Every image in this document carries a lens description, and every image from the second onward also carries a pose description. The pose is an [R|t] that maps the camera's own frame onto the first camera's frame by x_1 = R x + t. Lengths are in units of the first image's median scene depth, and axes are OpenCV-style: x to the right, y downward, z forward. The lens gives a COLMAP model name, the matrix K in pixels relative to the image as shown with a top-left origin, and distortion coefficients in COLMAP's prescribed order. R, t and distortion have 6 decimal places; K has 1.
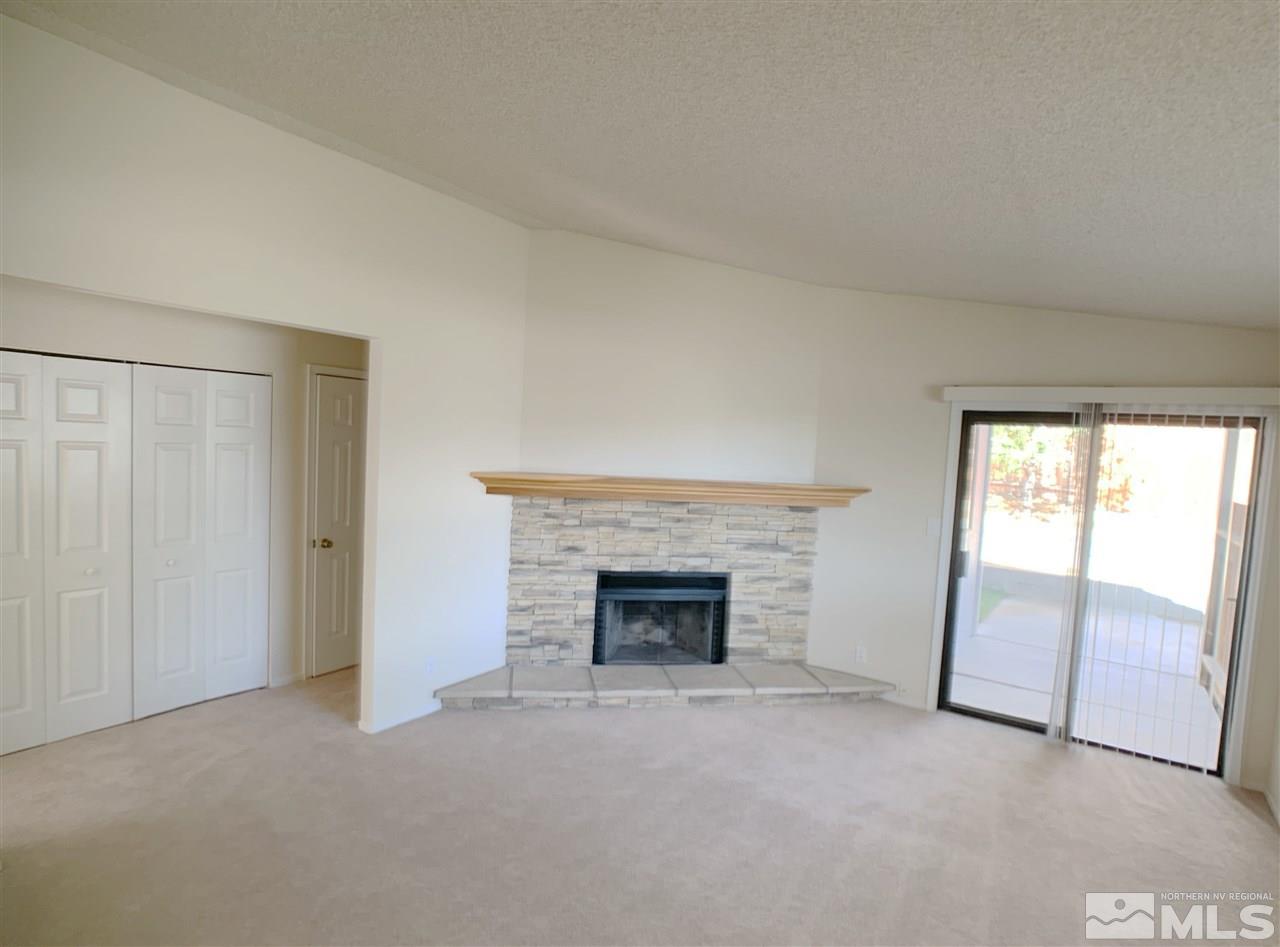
lens RADIAL K [[665.9, 0, 633.6], [0, 665.9, 478.7], [0, 0, 1]] dist [-0.030131, -0.000561]
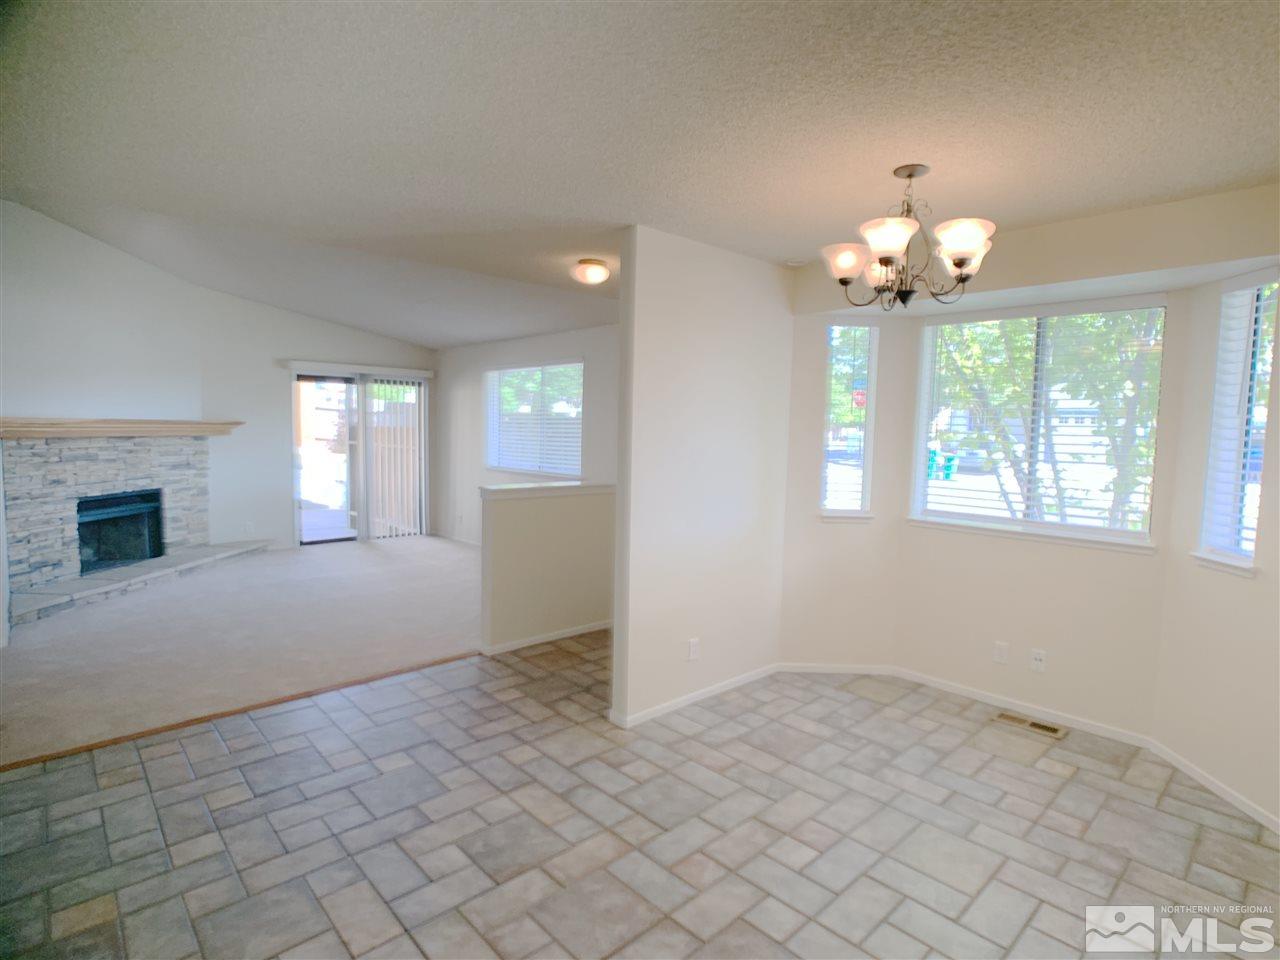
lens RADIAL K [[669.4, 0, 647.3], [0, 669.4, 474.9], [0, 0, 1]] dist [-0.049451, 0.021292]
pose [[0.202638, -0.112462, 0.972775, -0.995046], [0.047054, 0.993354, 0.105039, 0.020904], [-0.978123, 0.024488, 0.206583, -0.262093]]
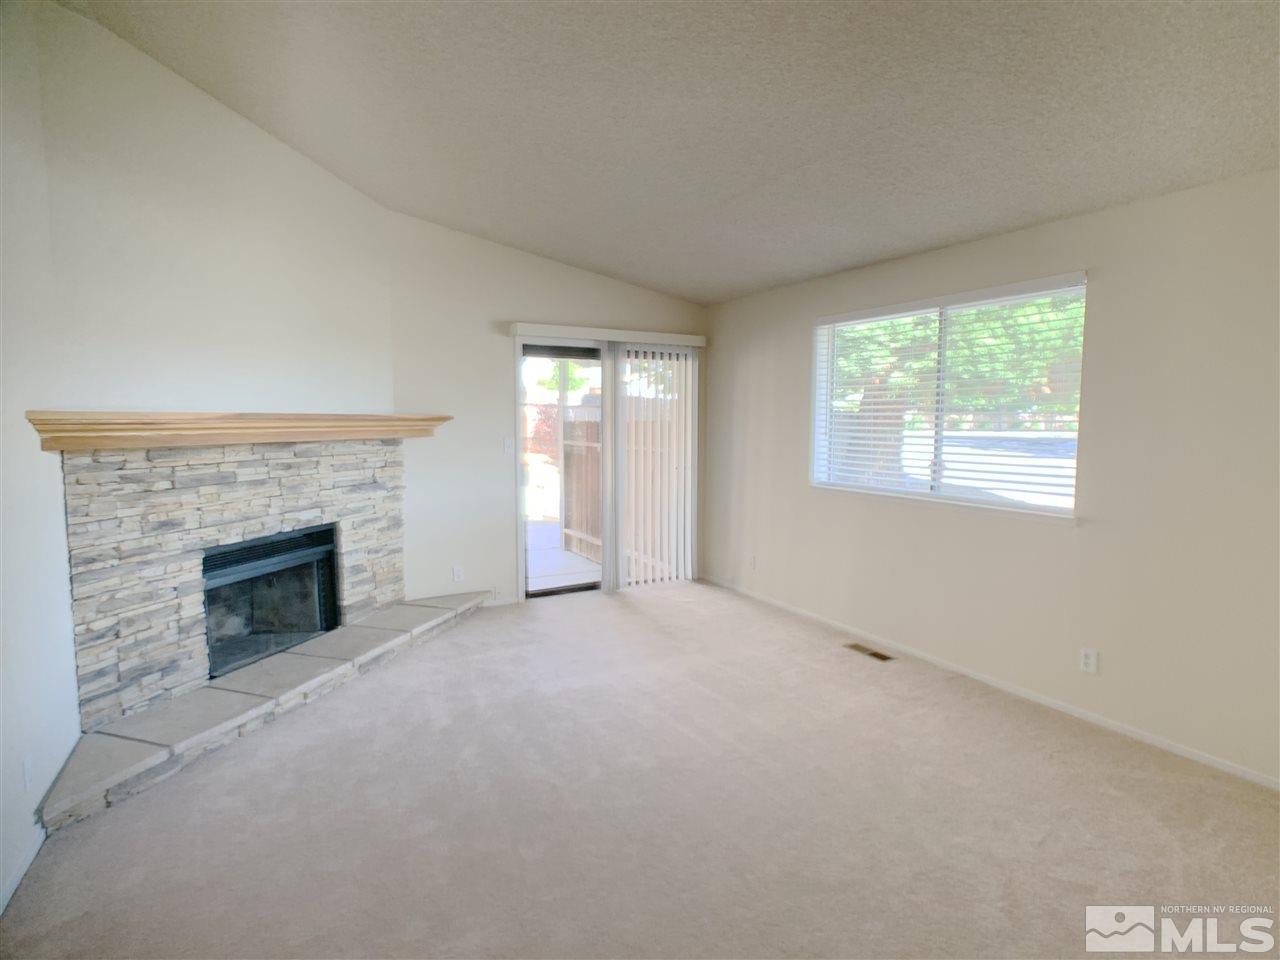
lens RADIAL K [[669.4, 0, 631.1], [0, 669.4, 470.6], [0, 0, 1]] dist [-0.049451, 0.021292]
pose [[0.446015, -0.116073, 0.887467, -0.462765], [0.071772, 0.993000, 0.093805, 0.022154], [-0.892143, 0.021857, 0.451224, 0.274724]]
